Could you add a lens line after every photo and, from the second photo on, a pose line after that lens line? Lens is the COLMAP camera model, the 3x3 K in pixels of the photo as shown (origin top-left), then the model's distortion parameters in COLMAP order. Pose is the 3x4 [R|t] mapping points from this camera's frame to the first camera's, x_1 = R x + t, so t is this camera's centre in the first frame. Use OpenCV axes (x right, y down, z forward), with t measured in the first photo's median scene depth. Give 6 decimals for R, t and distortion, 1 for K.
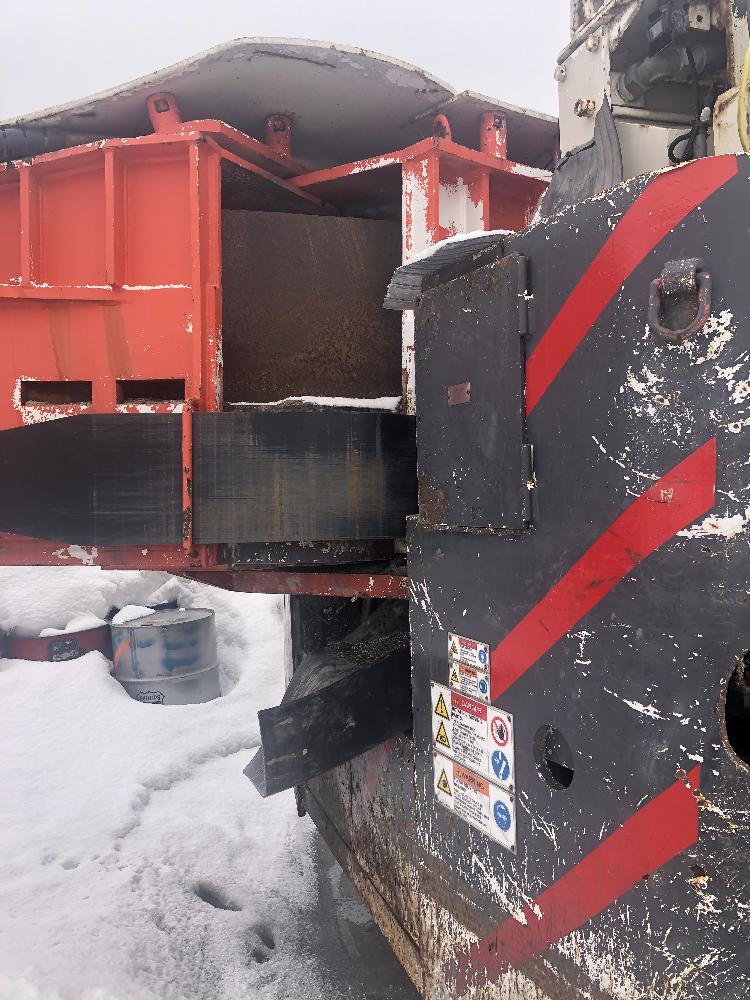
lens RADIAL K [[829.9, 0, 369.9], [0, 829.9, 500.9], [0, 0, 1]] dist [0.055015, -0.076323]
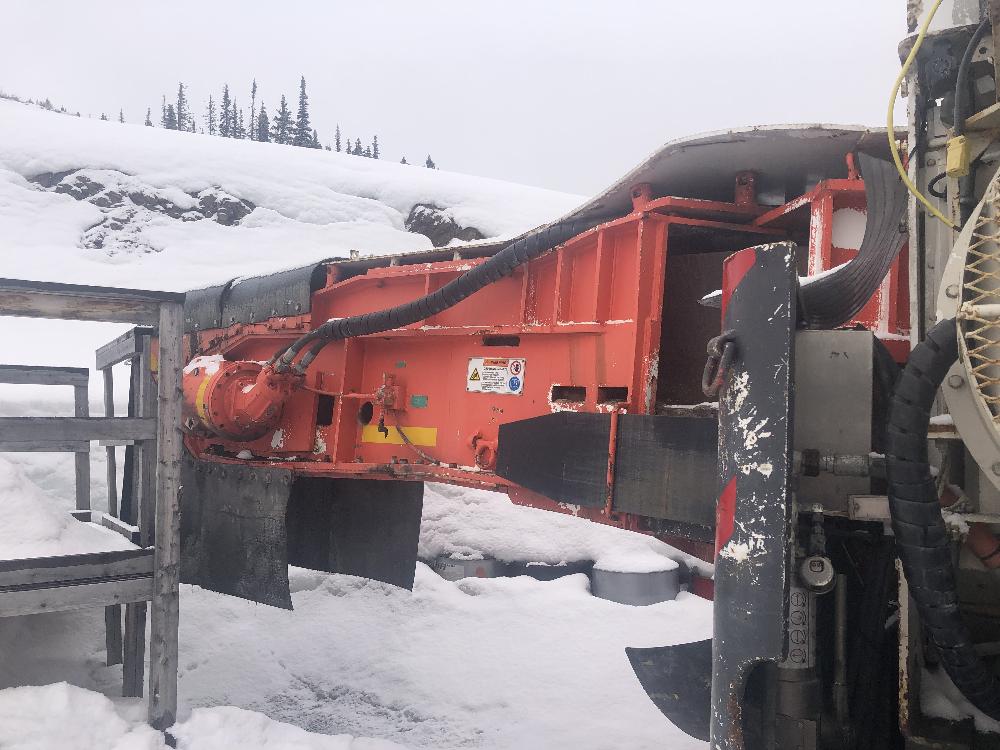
lens RADIAL K [[804.1, 0, 498.4], [0, 804.1, 360.5], [0, 0, 1]] dist [0.099350, -0.155016]
pose [[0.650978, -0.003606, -0.759088, 0.655812], [-0.081476, 0.993880, -0.074593, -0.076632], [0.754711, 0.110406, 0.646701, -0.022651]]
